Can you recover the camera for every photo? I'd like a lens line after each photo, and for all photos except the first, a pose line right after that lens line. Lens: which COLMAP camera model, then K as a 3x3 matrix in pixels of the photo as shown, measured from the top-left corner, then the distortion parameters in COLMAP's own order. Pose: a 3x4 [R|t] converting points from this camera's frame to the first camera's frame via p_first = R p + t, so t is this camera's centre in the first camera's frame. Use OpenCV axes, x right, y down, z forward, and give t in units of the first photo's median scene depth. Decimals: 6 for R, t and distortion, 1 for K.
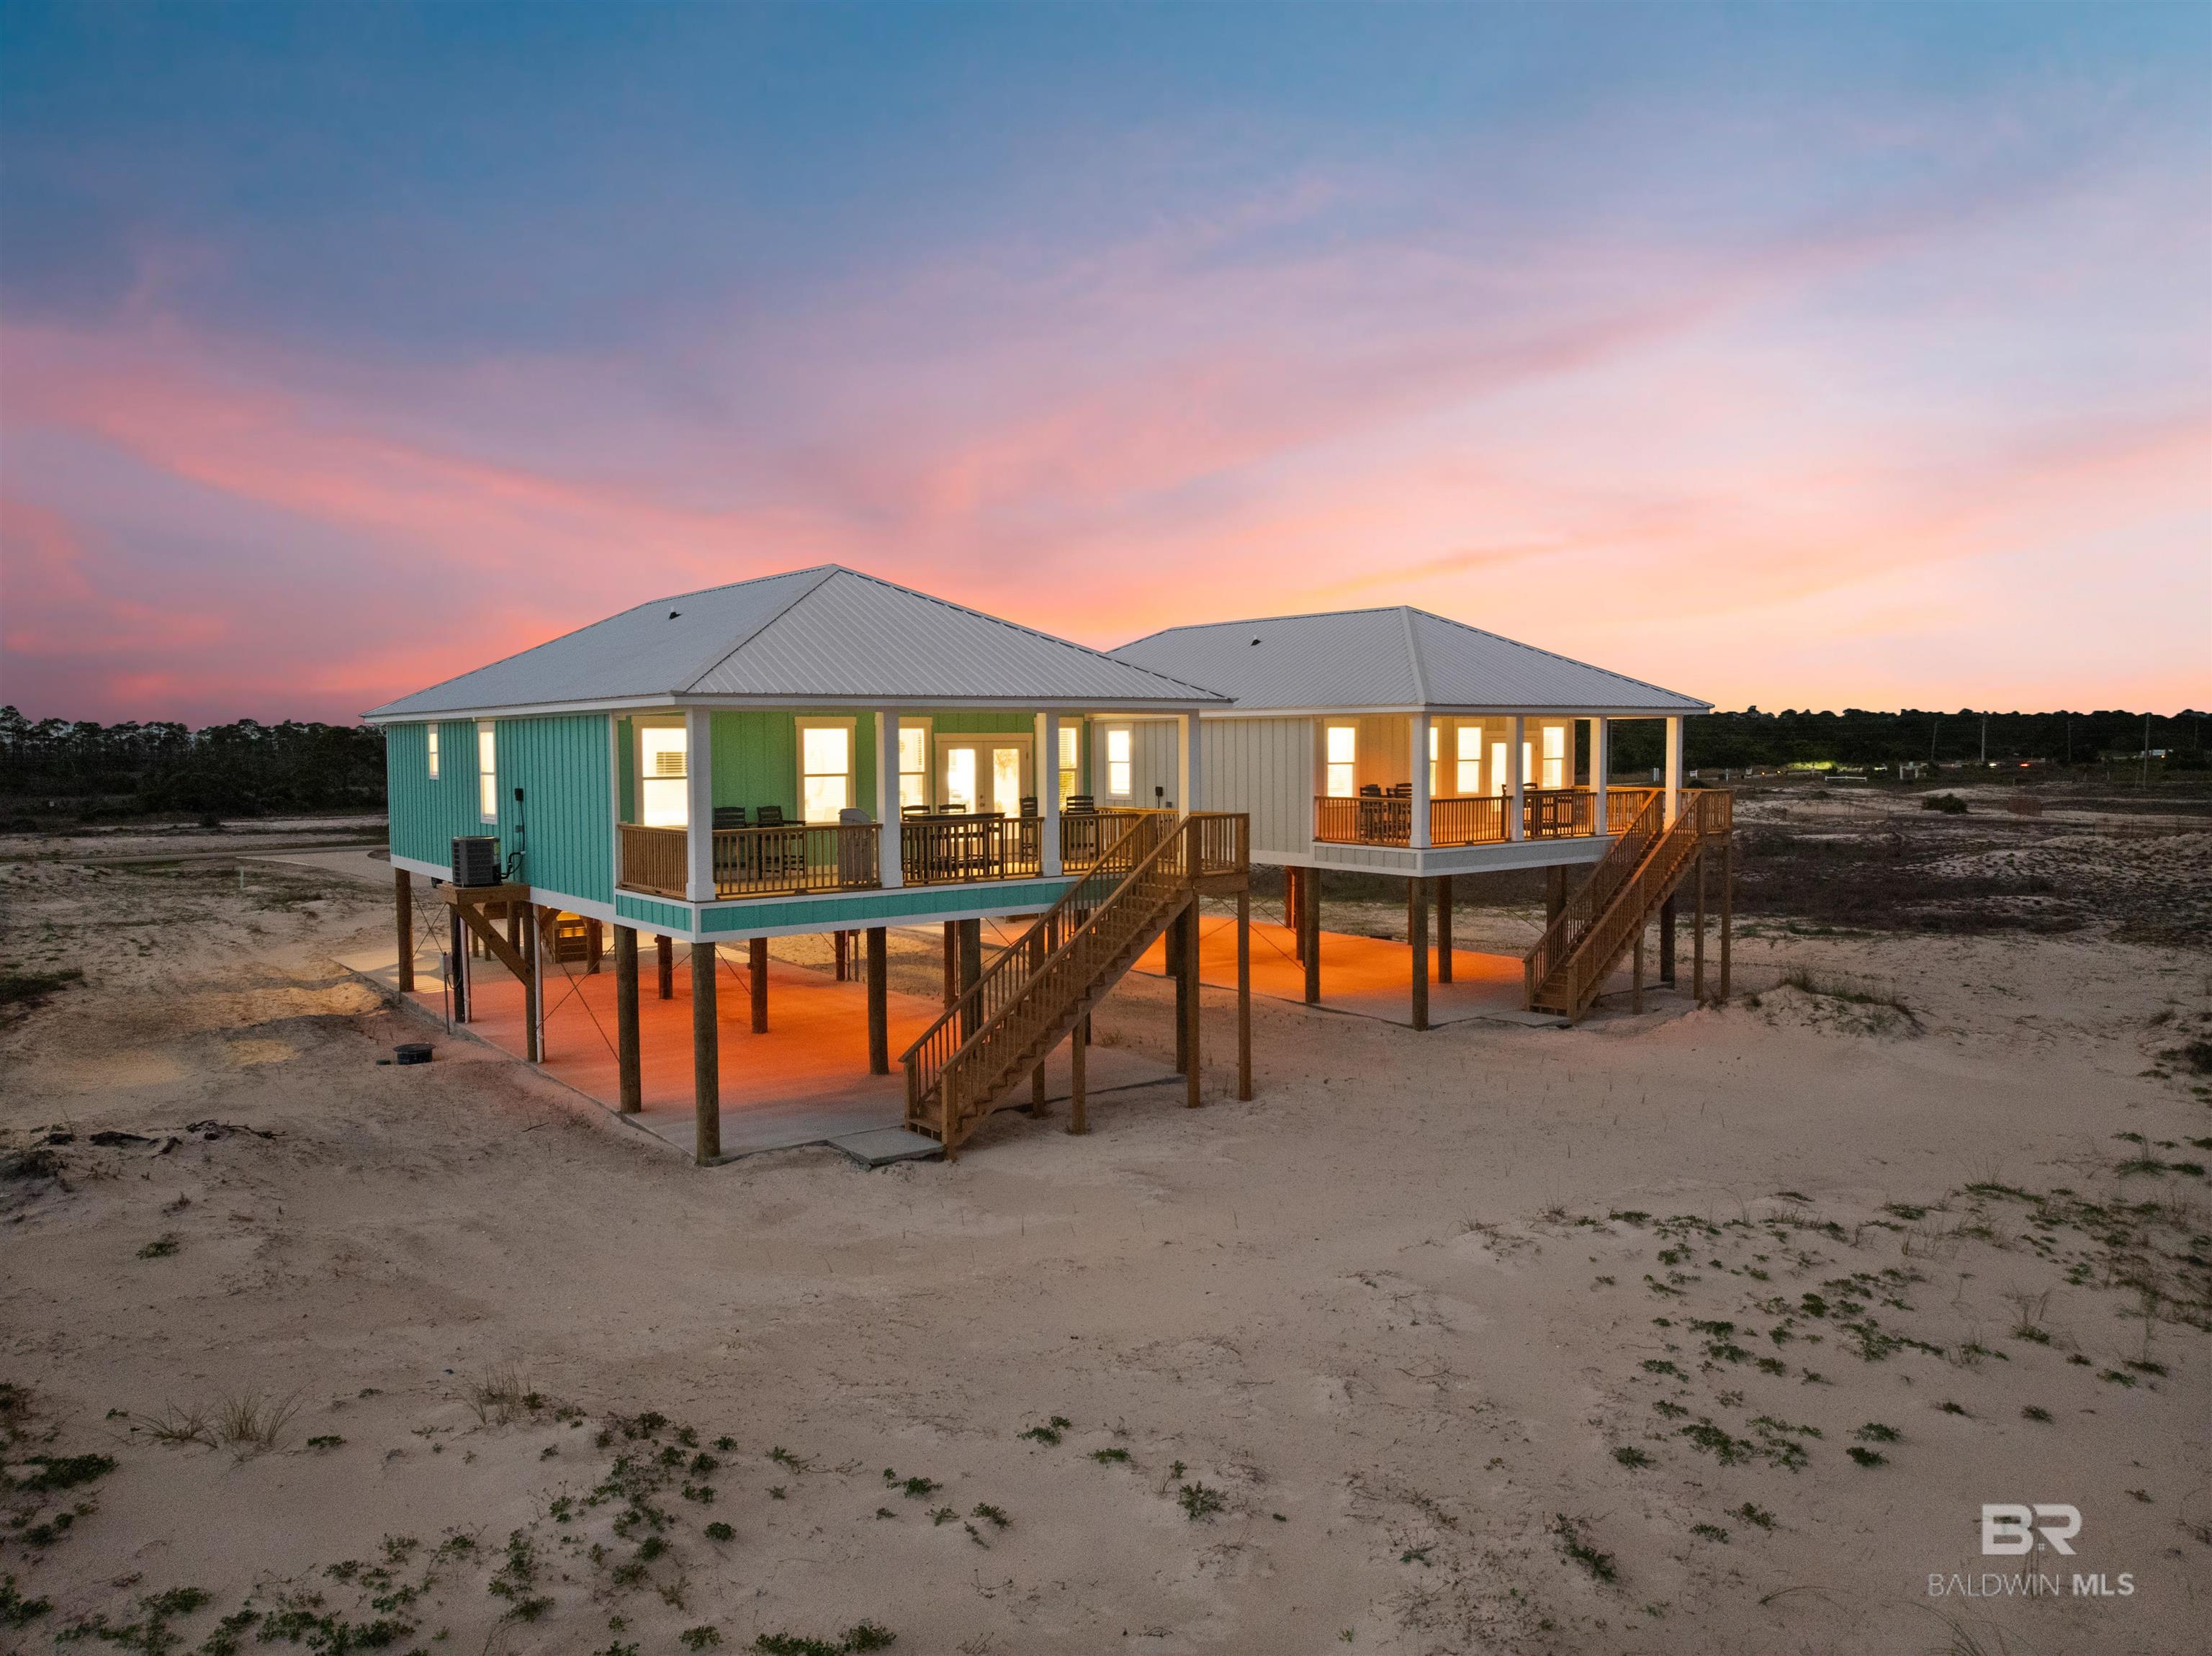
lens RADIAL K [[1550.2, 0, 1115.6], [0, 1550.2, 819.9], [0, 0, 1]] dist [-0.054501, 0.021669]
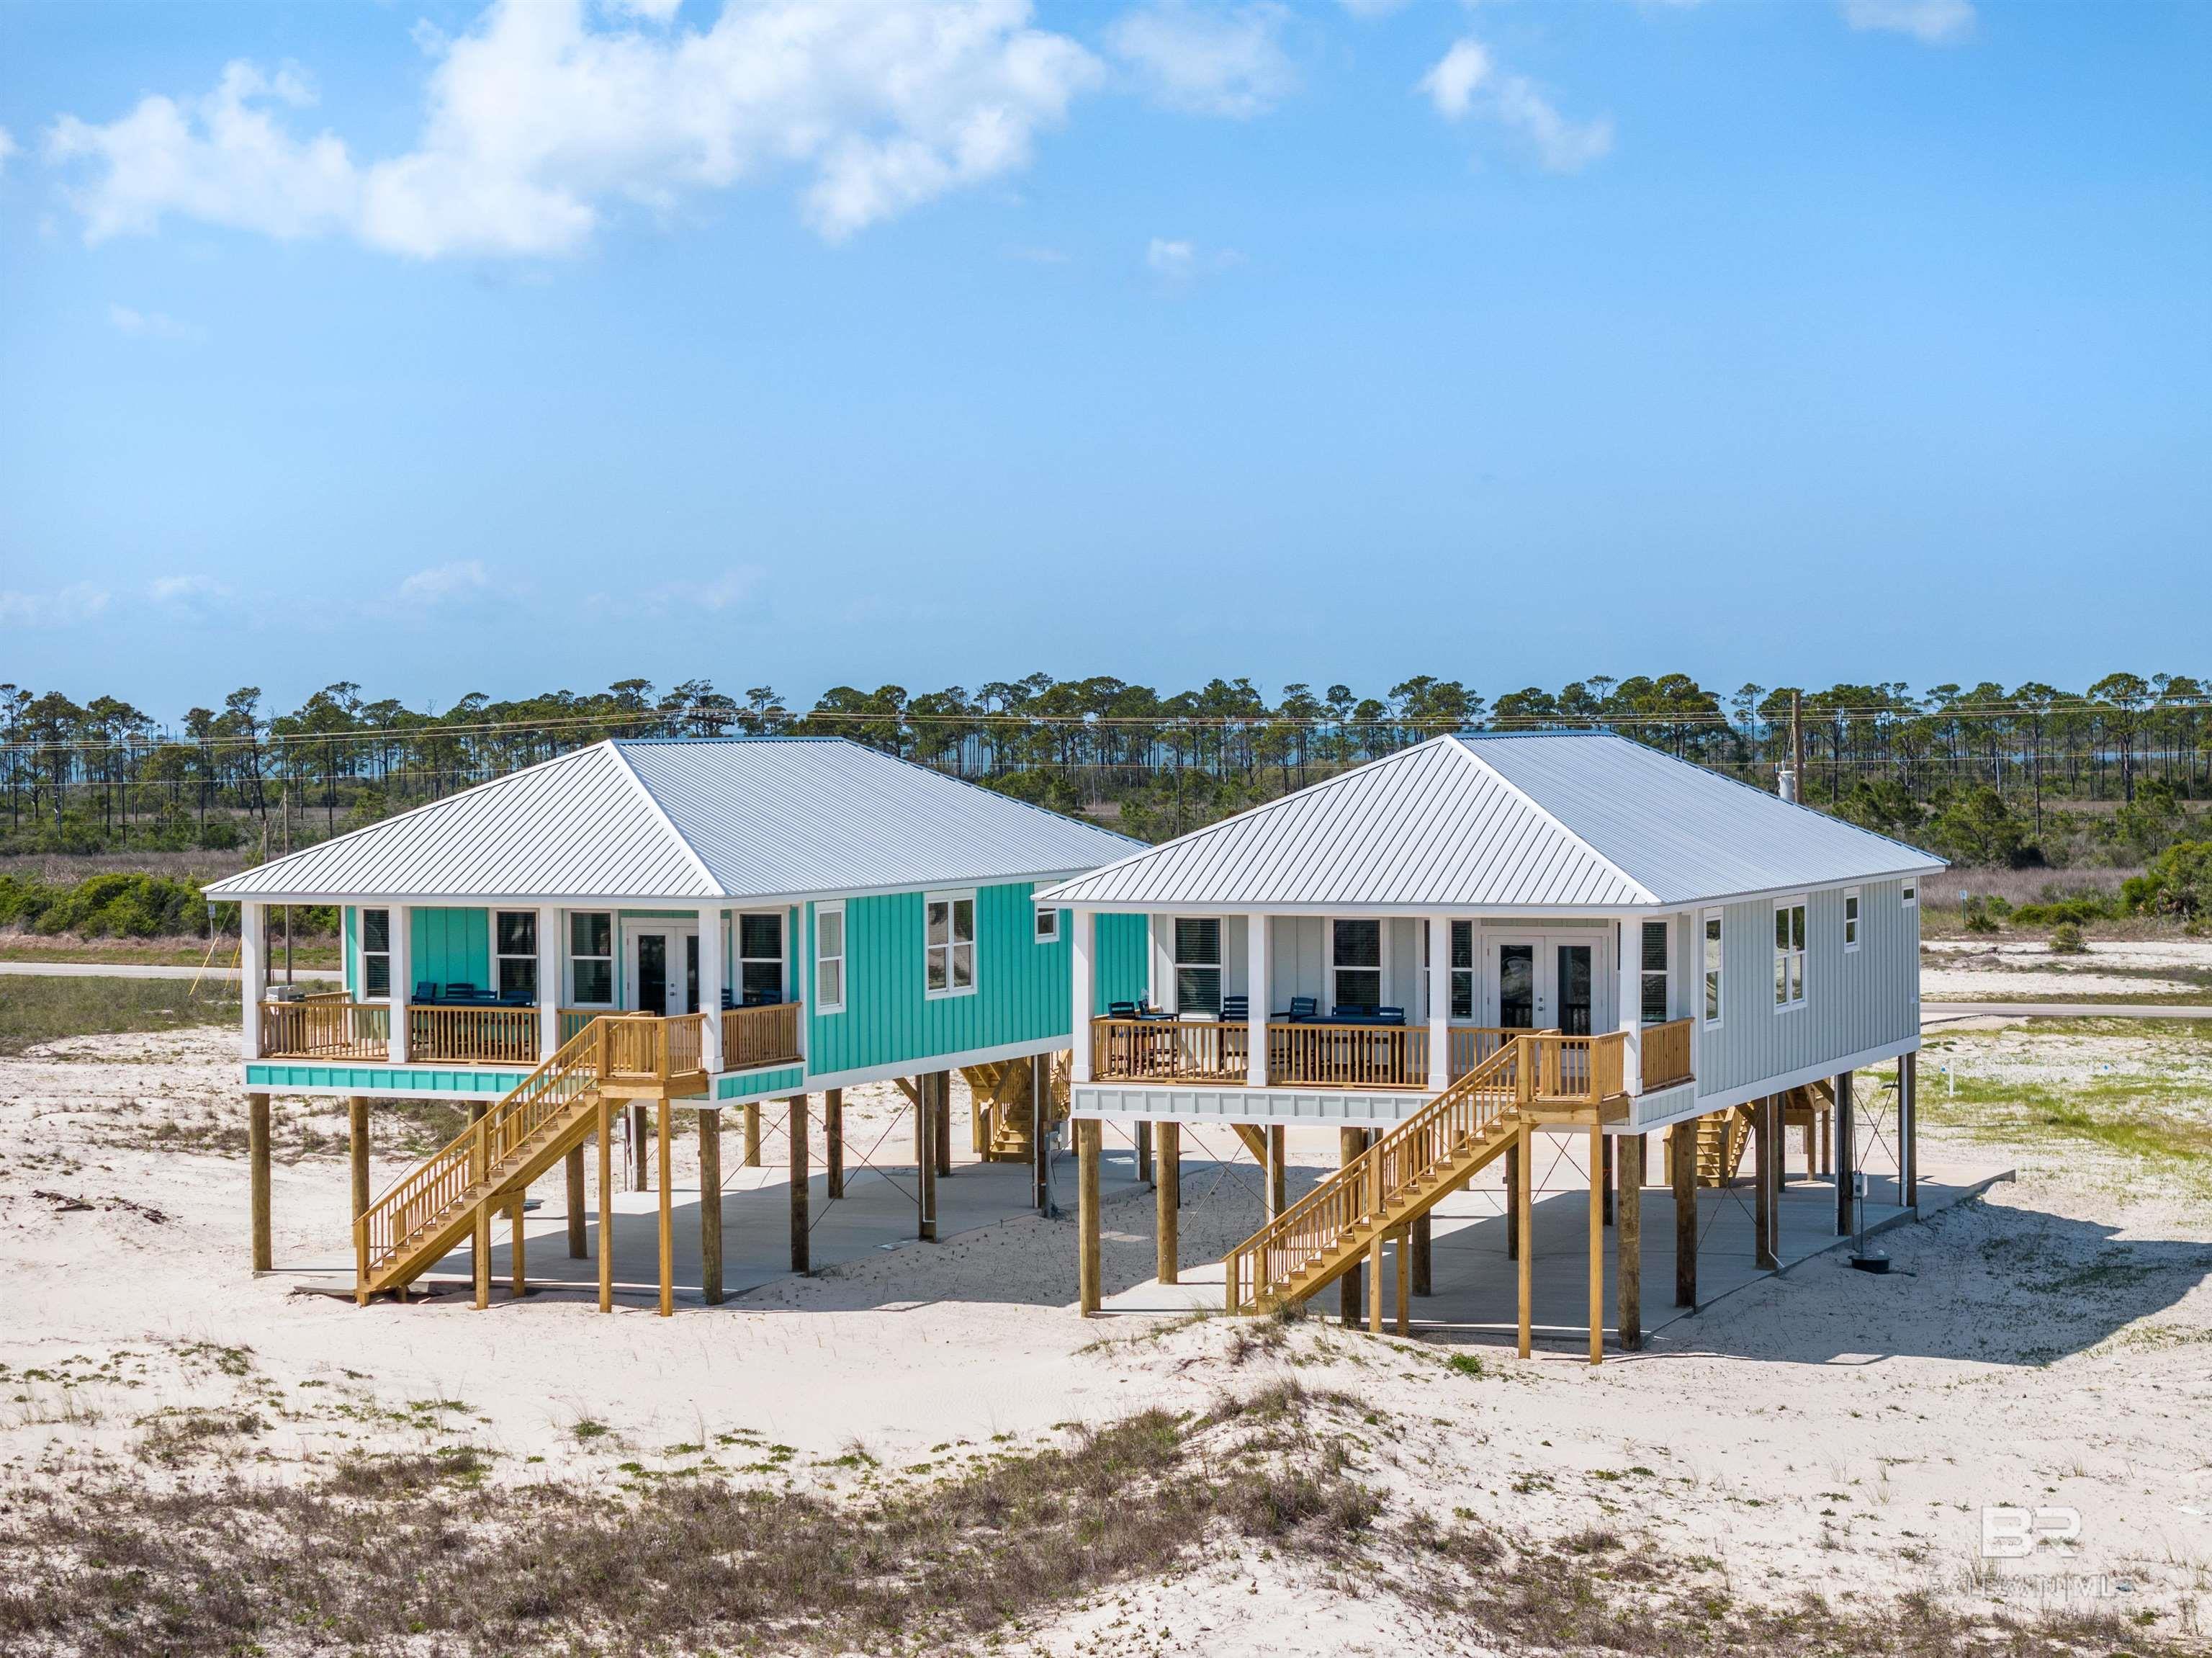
lens RADIAL K [[4417.8, 0, 1103.3], [0, 4417.8, 832.4], [0, 0, 1]] dist [-0.088847, 0.000000]
pose [[0.475665, 0.024556, -0.879284, 2.623280], [-0.040557, 0.999159, 0.005964, -0.147199], [0.878691, 0.032824, 0.476261, -0.063373]]
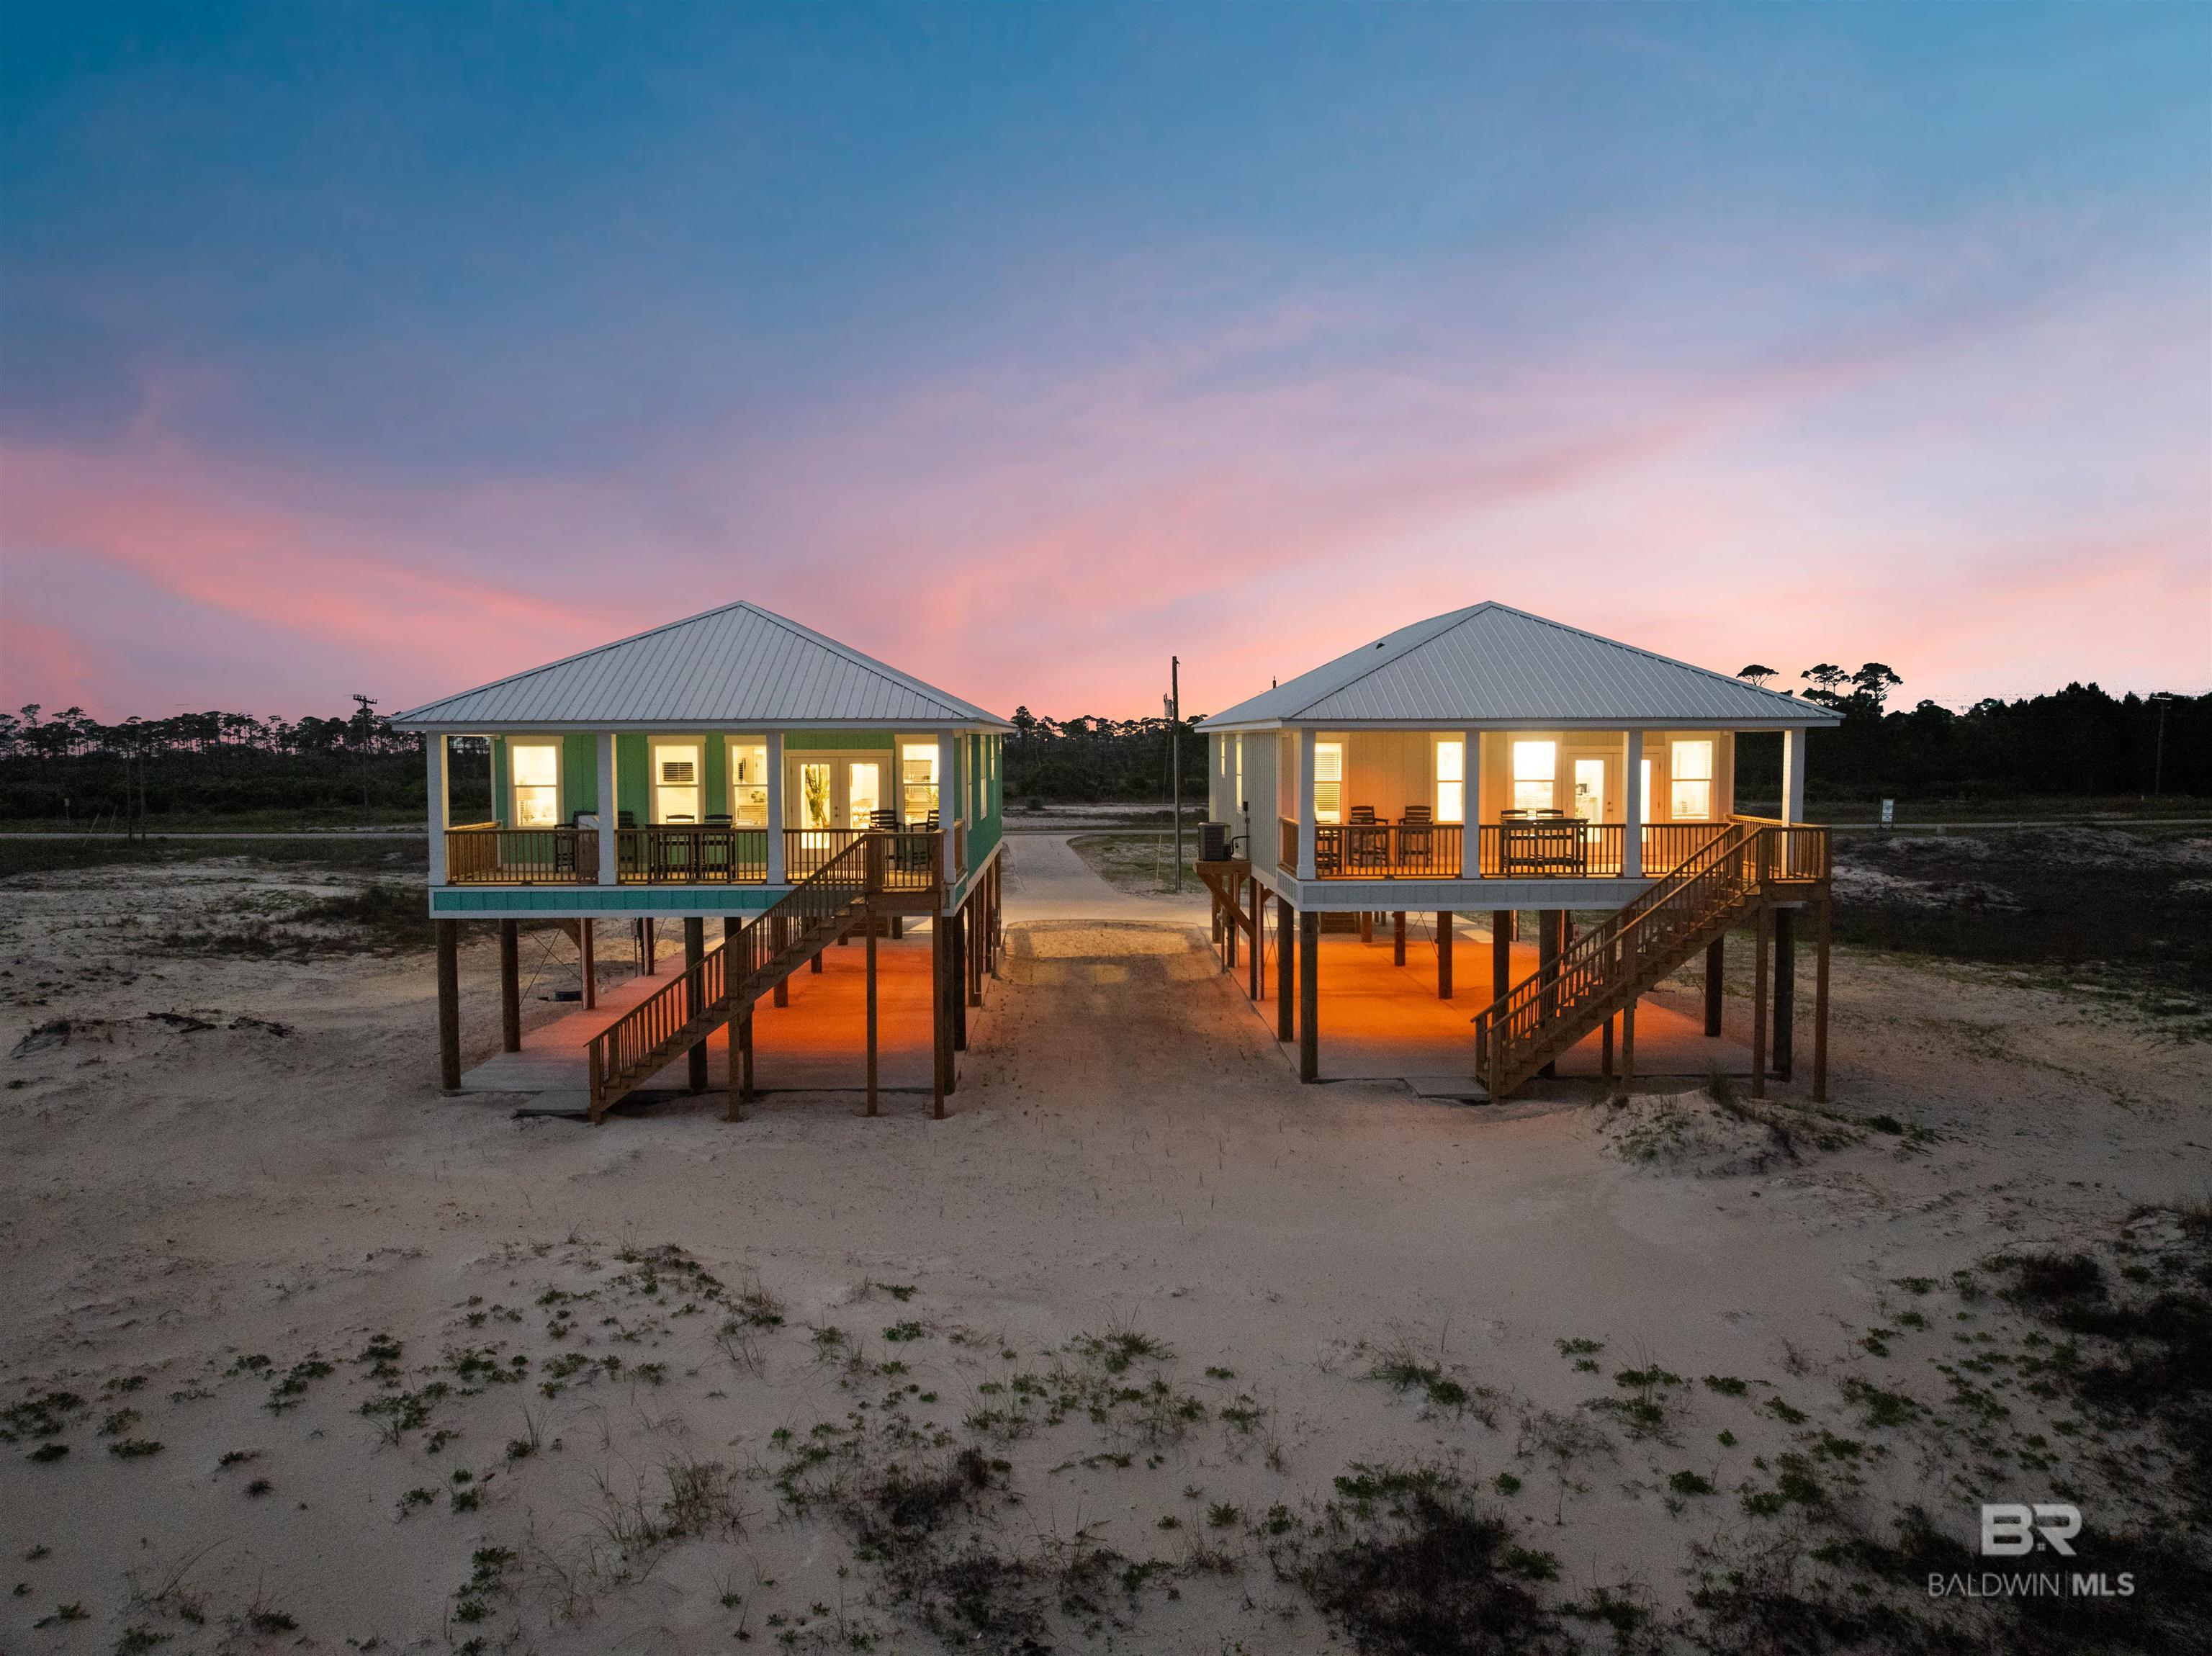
lens RADIAL K [[1550.2, 0, 1112.4], [0, 1550.2, 831.0], [0, 0, 1]] dist [-0.054501, 0.021669]
pose [[0.809202, 0.039143, -0.586225, 0.767560], [-0.032777, 0.999232, 0.021477, -0.031213], [0.586615, 0.001835, 0.809864, 0.257318]]
